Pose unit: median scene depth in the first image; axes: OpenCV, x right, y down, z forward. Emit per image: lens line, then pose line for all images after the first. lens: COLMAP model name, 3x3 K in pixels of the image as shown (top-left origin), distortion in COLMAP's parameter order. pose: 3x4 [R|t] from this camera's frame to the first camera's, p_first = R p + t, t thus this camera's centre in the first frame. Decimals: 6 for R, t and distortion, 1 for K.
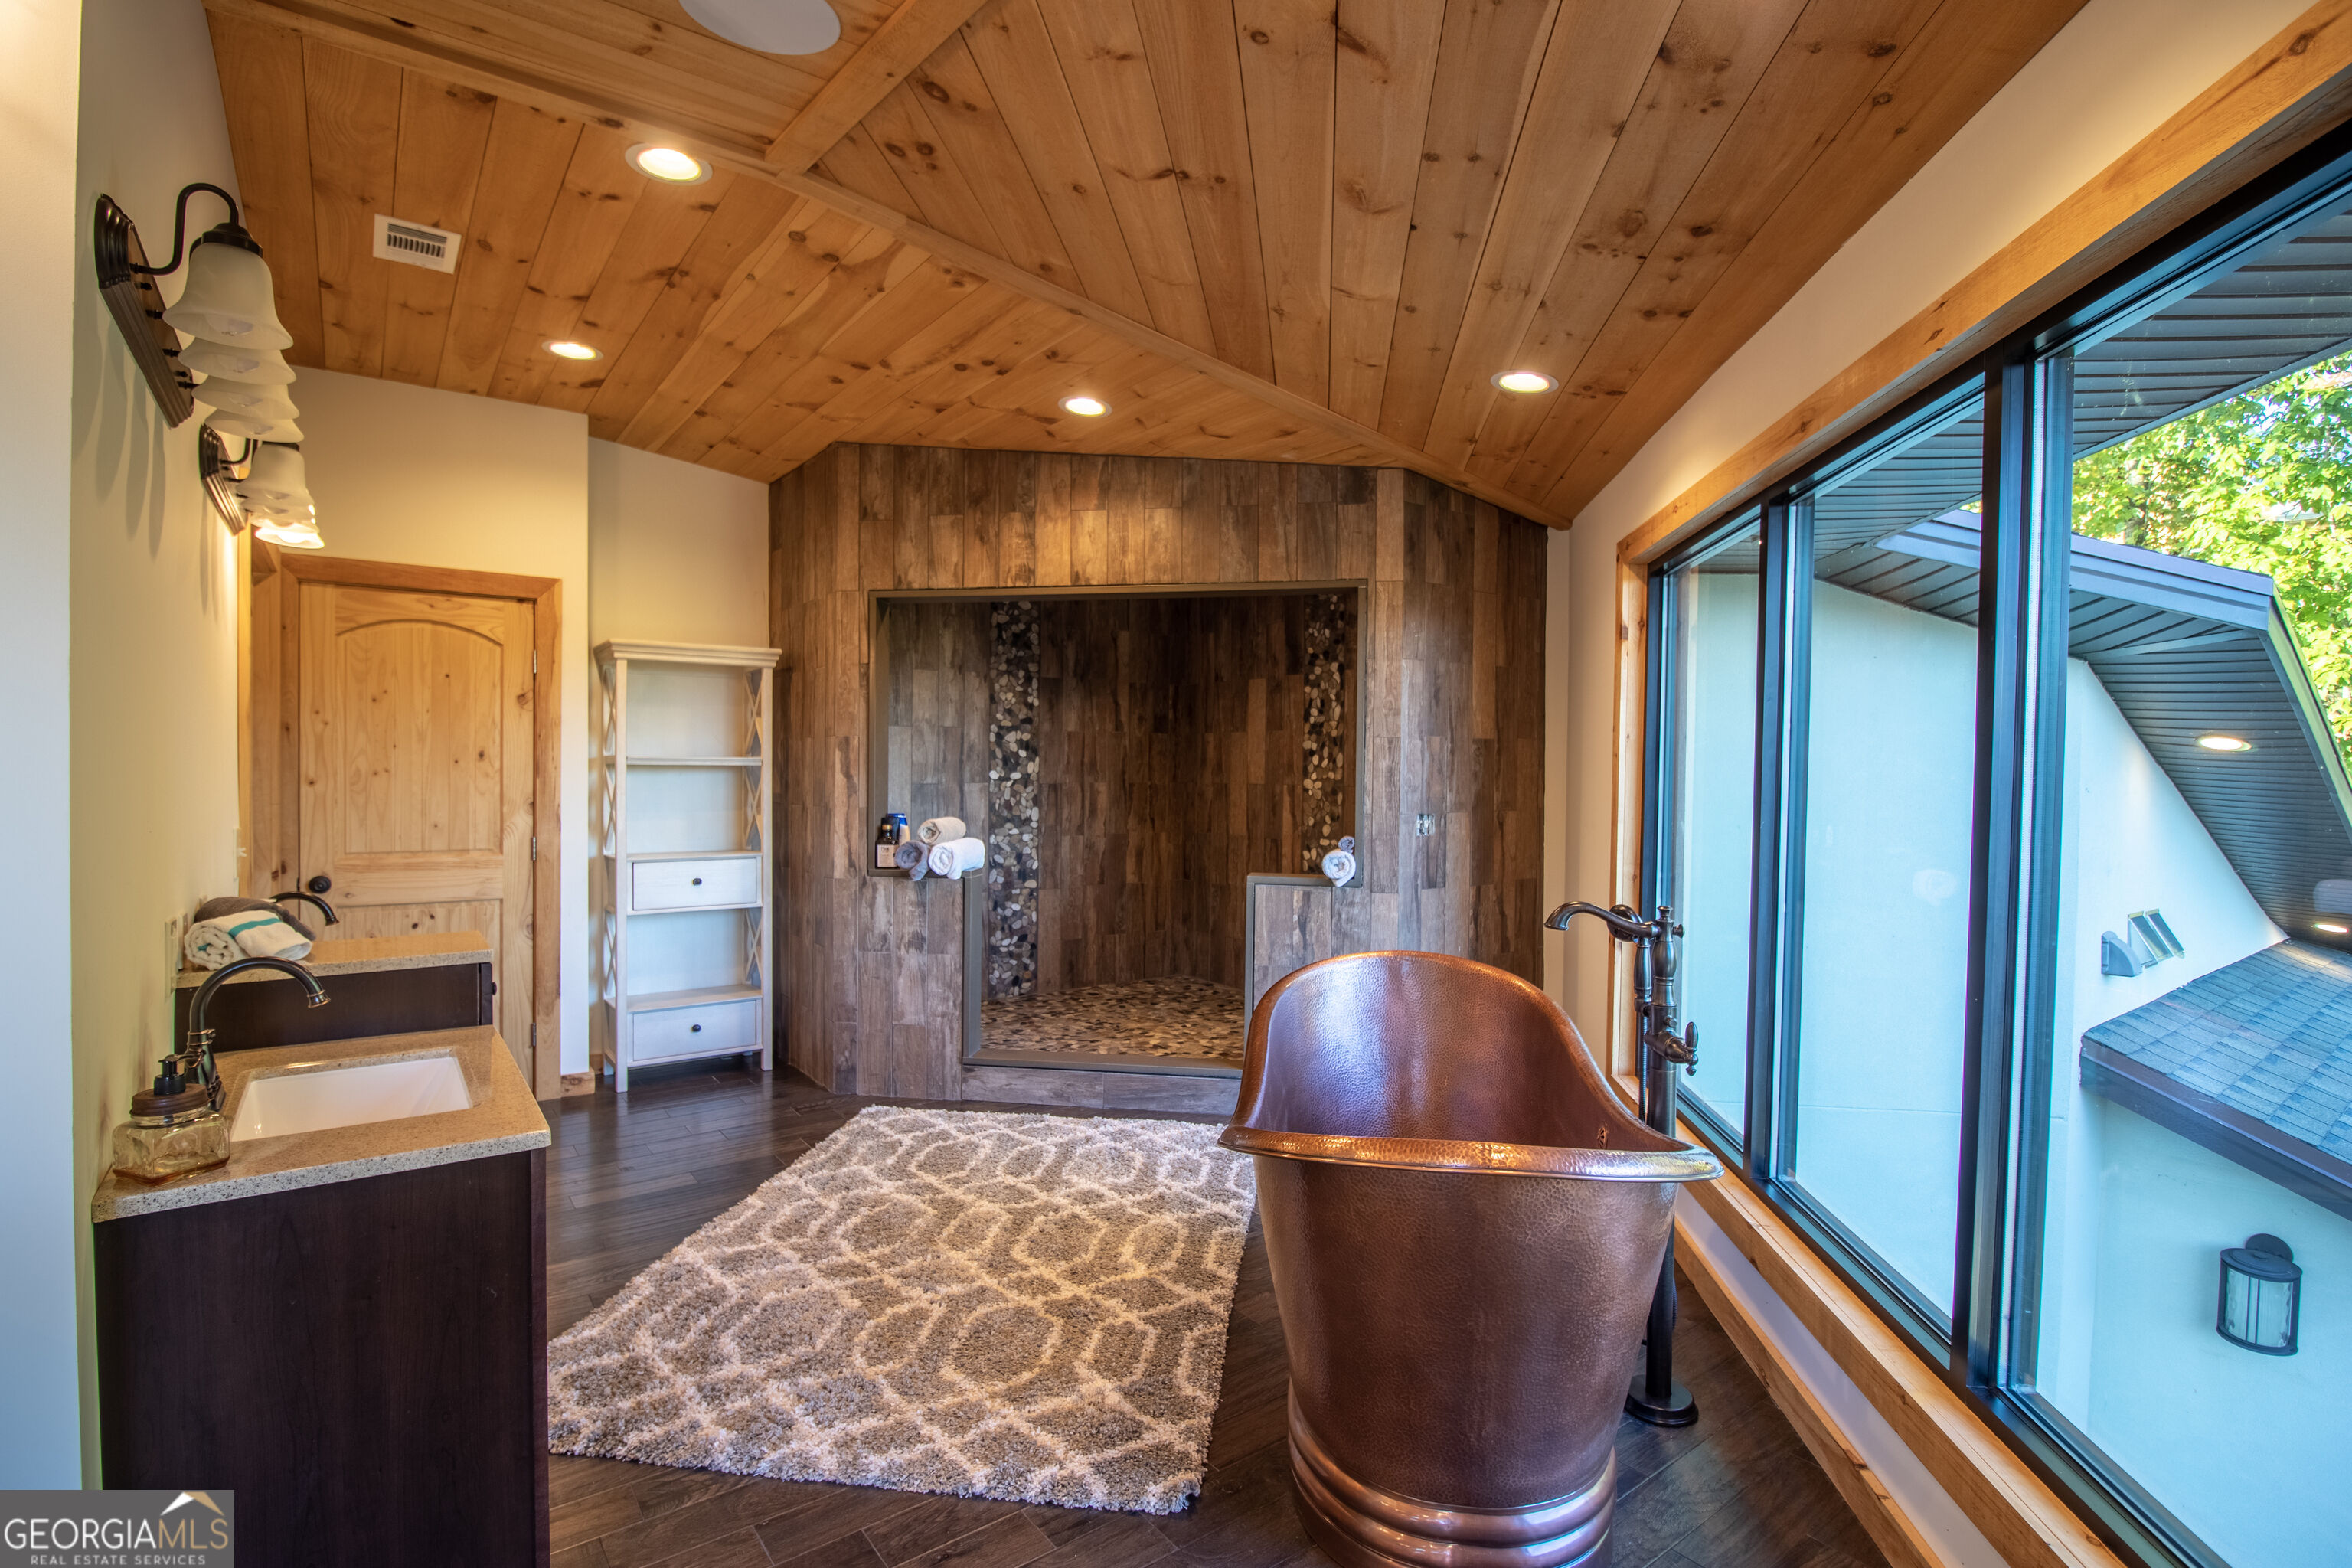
lens RADIAL K [[1098.3, 0, 1162.8], [0, 1098.3, 782.3], [0, 0, 1]] dist [0.001415, -0.013372]
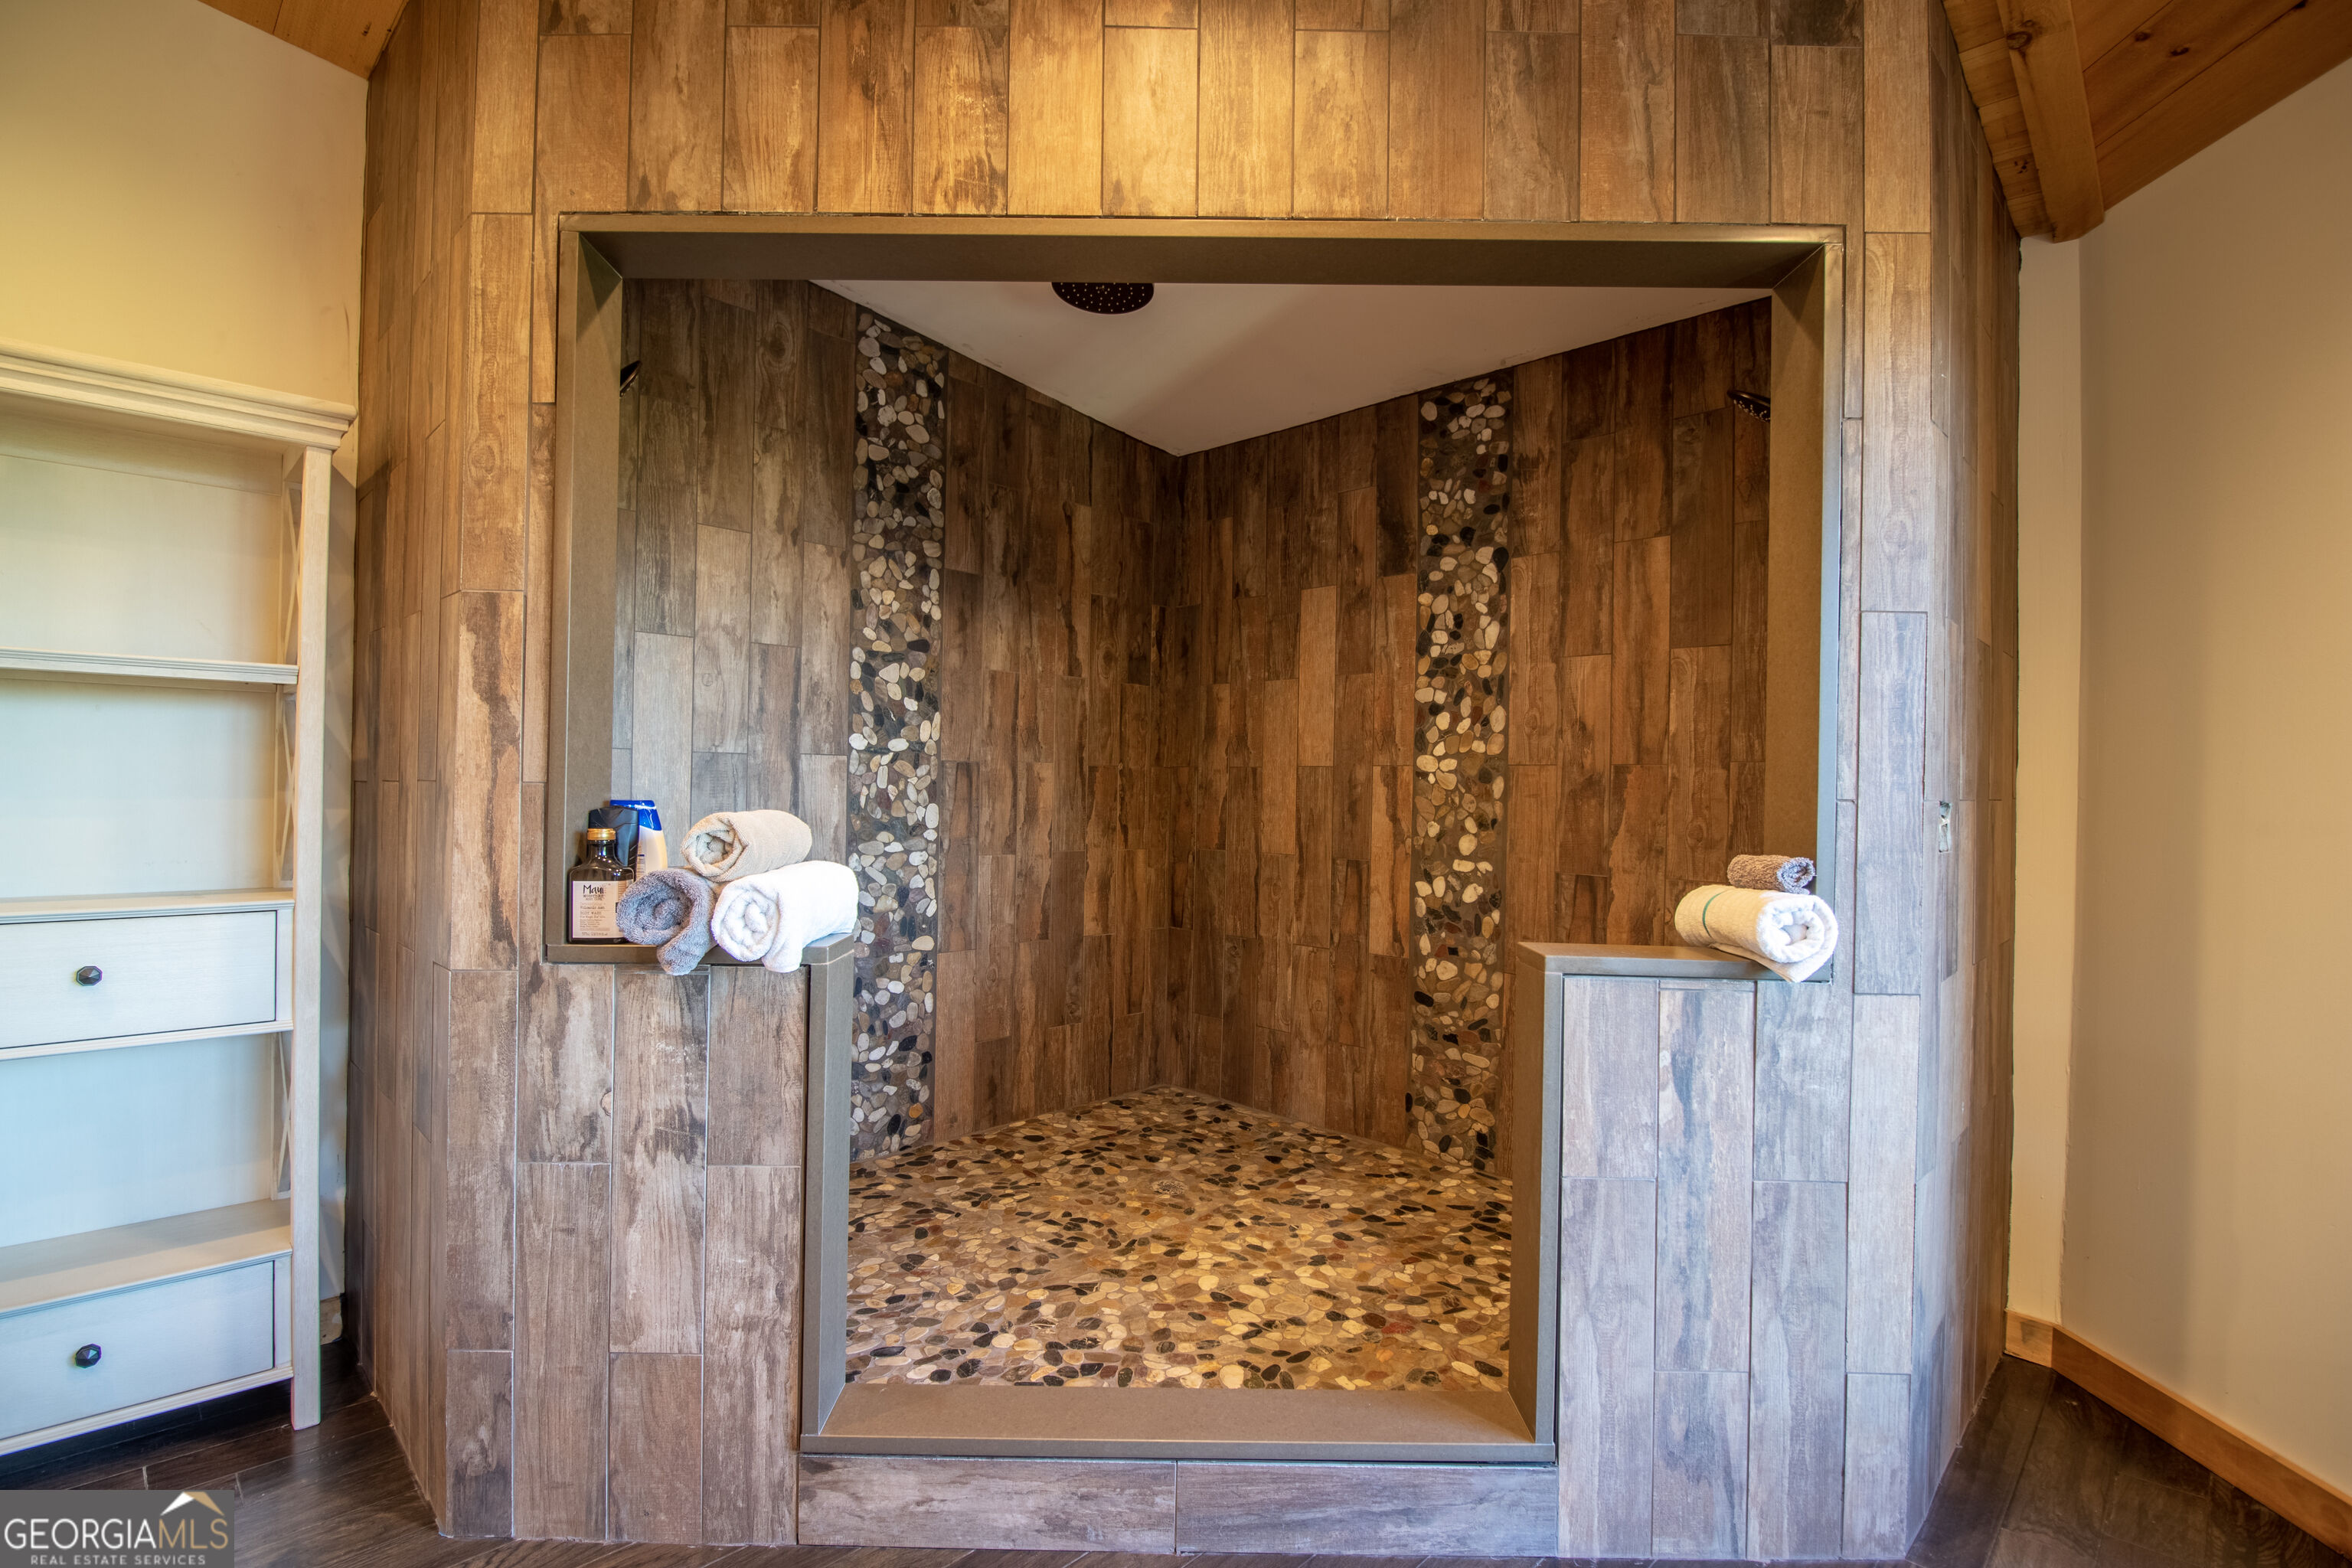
lens RADIAL K [[1098.3, 0, 1162.8], [0, 1098.3, 782.3], [0, 0, 1]] dist [0.001415, -0.013372]
pose [[0.988387, 0.008086, 0.151741, -0.091641], [-0.005478, 0.999830, -0.017592, 0.022521], [-0.151857, 0.016556, 0.988264, 0.468482]]
